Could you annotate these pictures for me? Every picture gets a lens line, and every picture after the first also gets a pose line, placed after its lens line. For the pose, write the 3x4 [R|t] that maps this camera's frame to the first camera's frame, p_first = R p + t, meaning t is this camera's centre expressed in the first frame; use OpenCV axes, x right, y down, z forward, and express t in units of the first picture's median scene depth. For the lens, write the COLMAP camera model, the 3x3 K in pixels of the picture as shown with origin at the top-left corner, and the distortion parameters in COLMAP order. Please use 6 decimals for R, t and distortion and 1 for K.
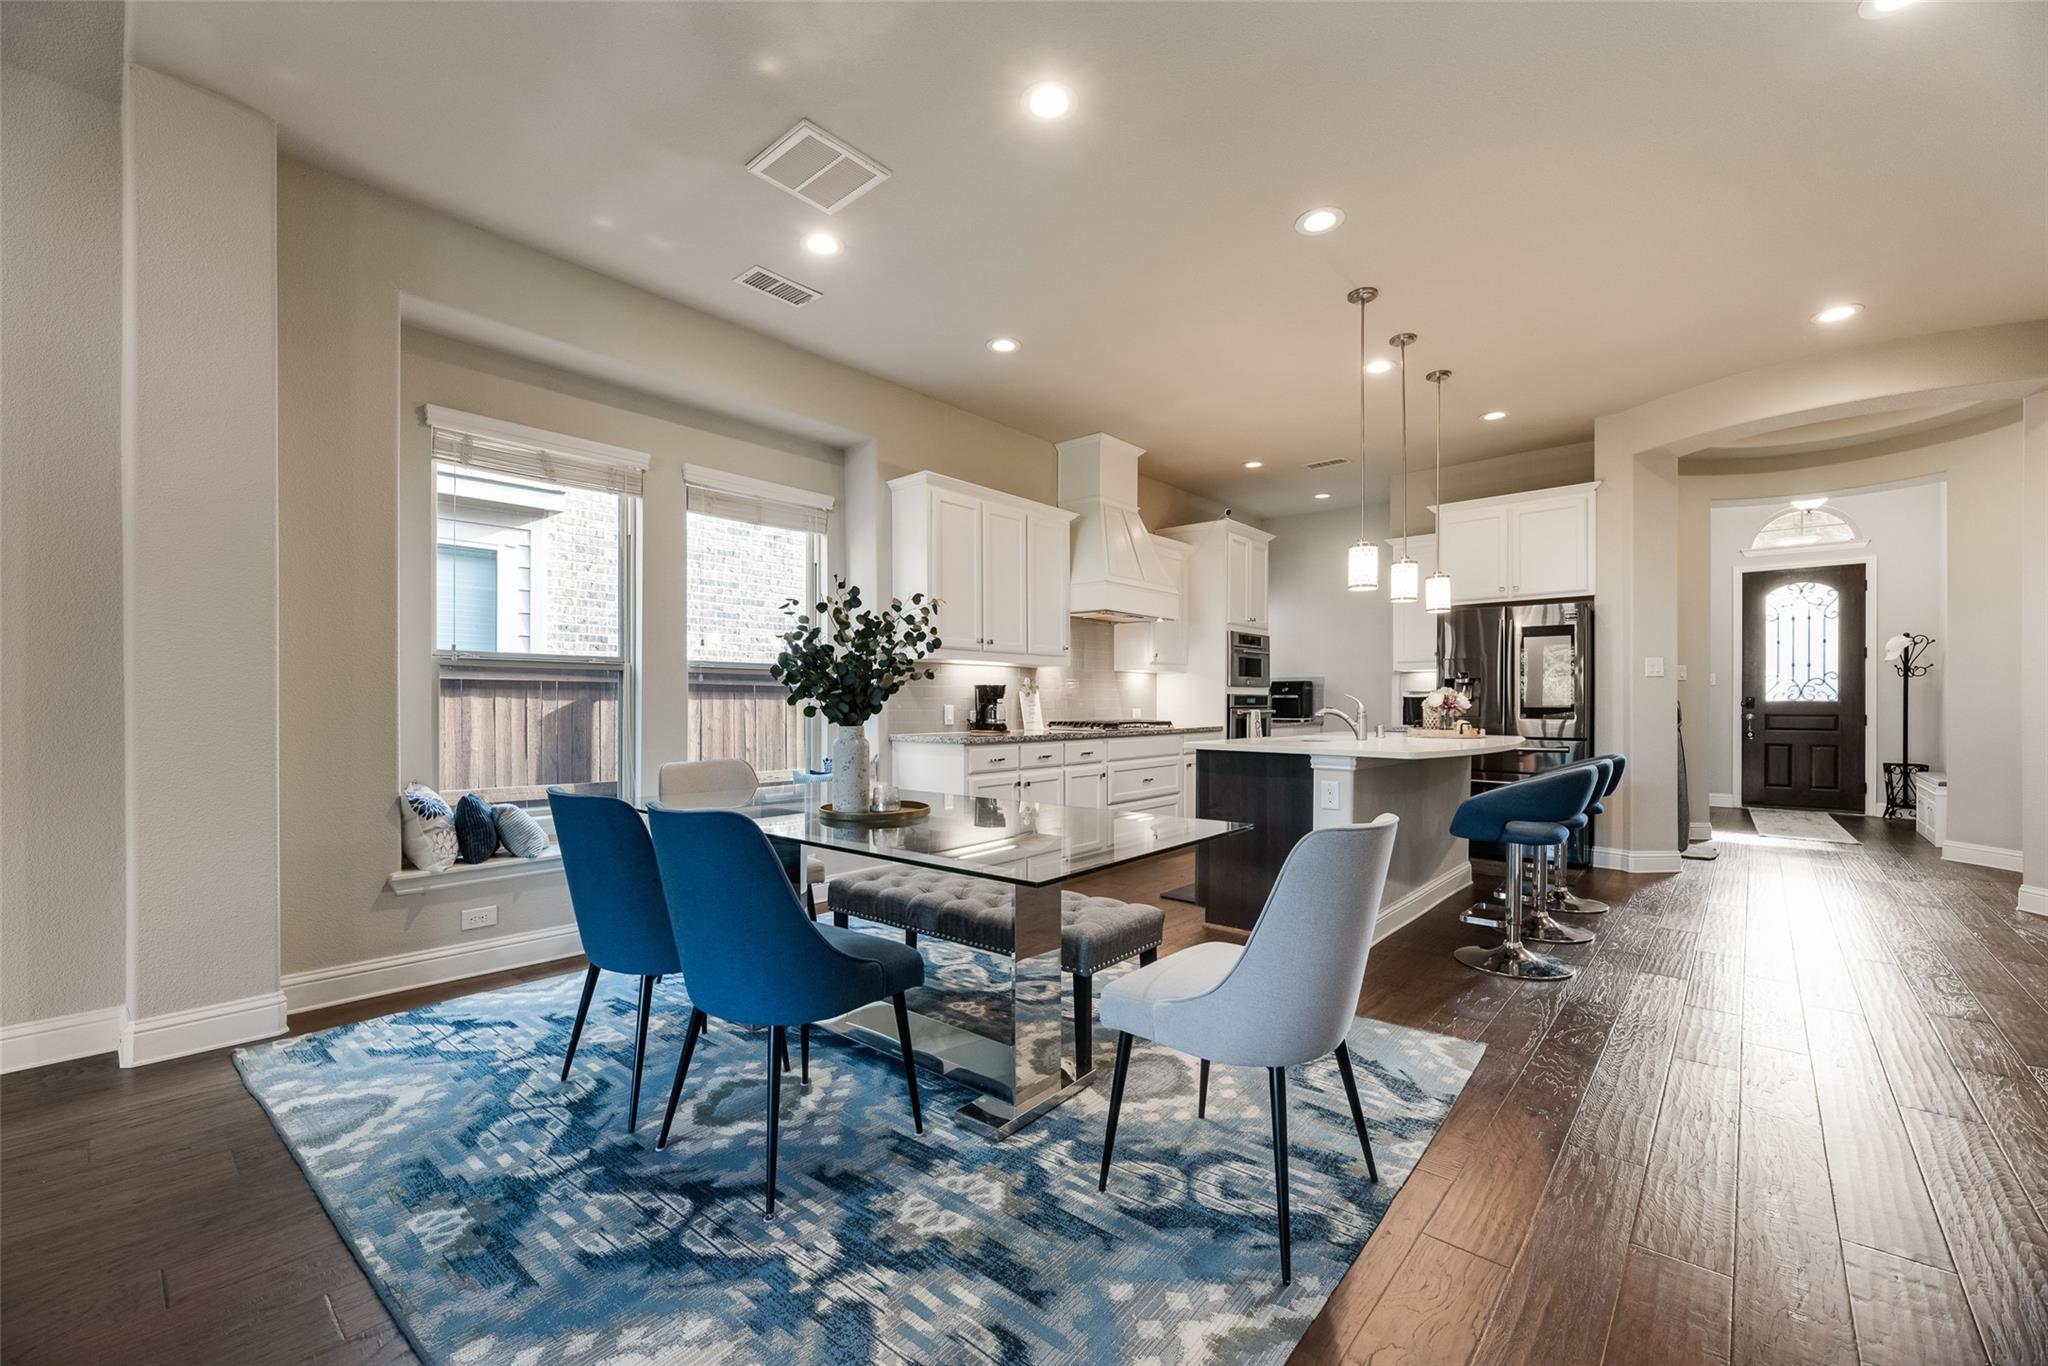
lens RADIAL K [[828.9, 0, 1023.3], [0, 828.9, 694.5], [0, 0, 1]] dist [-0.000972, -0.000185]
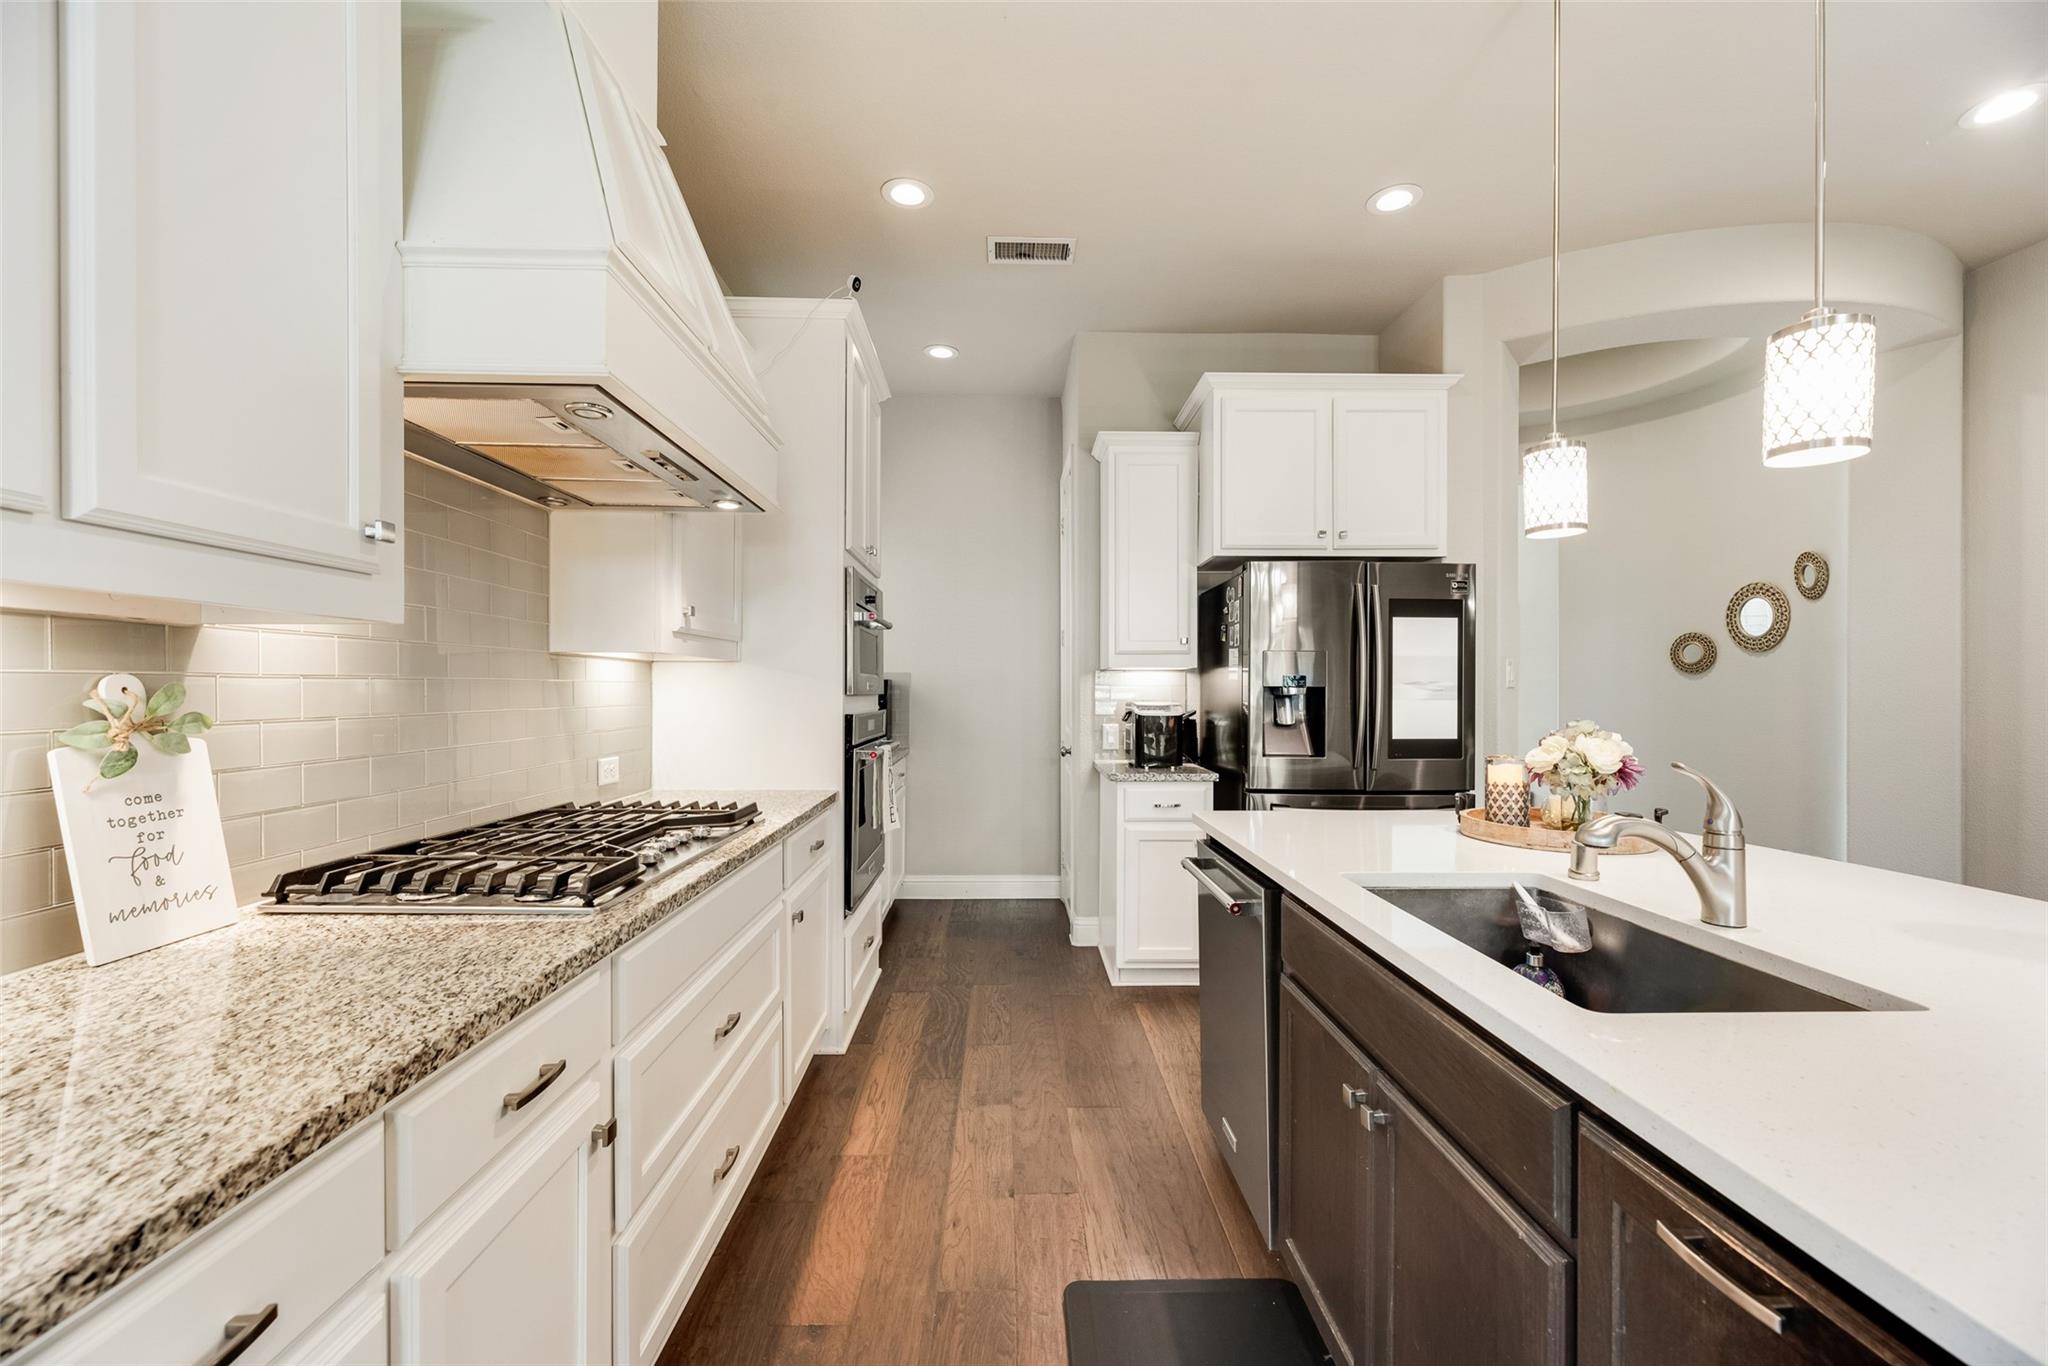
lens RADIAL K [[828.9, 0, 1023.3], [0, 828.9, 694.5], [0, 0, 1]] dist [-0.000972, -0.000185]
pose [[0.734600, -0.000704, 0.678500, 0.027904], [-0.009215, 0.999897, 0.011014, -0.019234], [-0.678437, -0.014343, 0.734518, 0.713537]]
